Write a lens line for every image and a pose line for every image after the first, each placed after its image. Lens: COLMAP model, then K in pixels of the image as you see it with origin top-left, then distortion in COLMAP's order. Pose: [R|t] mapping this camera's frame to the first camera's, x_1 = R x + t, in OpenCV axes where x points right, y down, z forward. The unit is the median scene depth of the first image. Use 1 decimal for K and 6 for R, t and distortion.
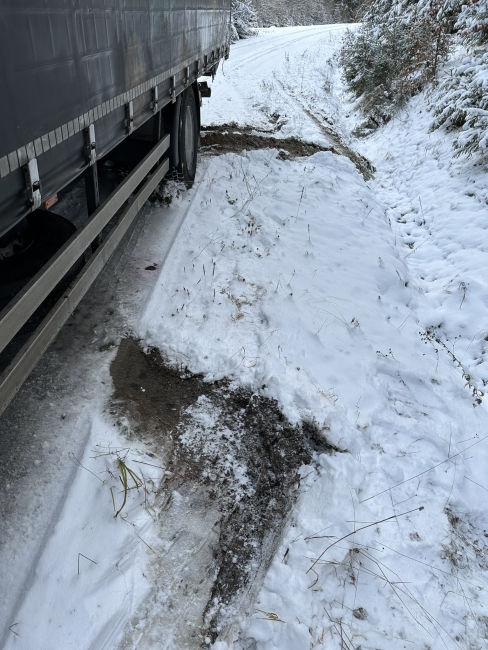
lens RADIAL K [[443.5, 0, 245.4], [0, 443.5, 327.3], [0, 0, 1]] dist [-0.009138, -0.003833]
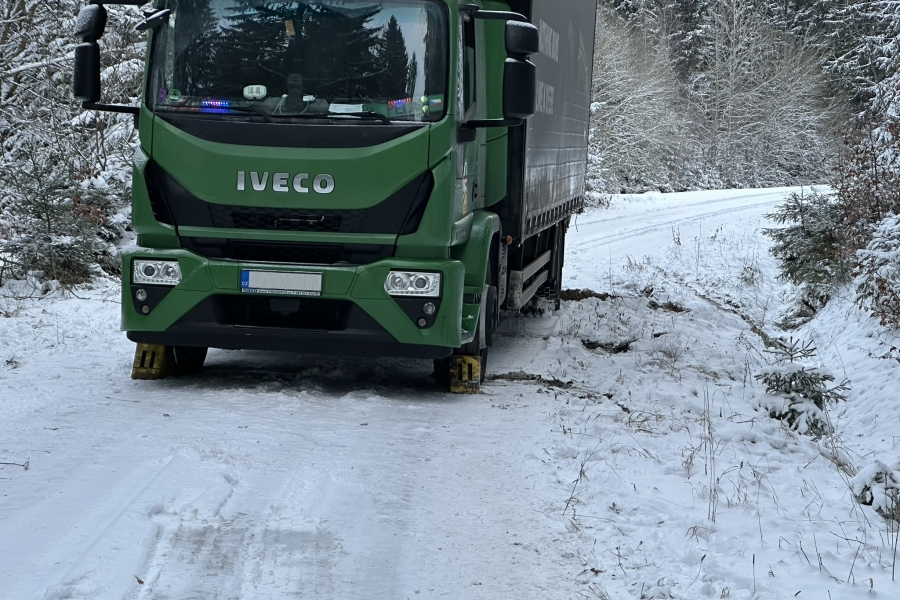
lens RADIAL K [[1992.7, 0, 449.5], [0, 1992.7, 300.0], [0, 0, 1]] dist [0.137631, 0.000000]
pose [[0.998668, 0.007533, -0.051038, -0.069868], [-0.032940, 0.854496, -0.518412, 1.003747], [0.039707, 0.519403, 0.853607, -1.429516]]
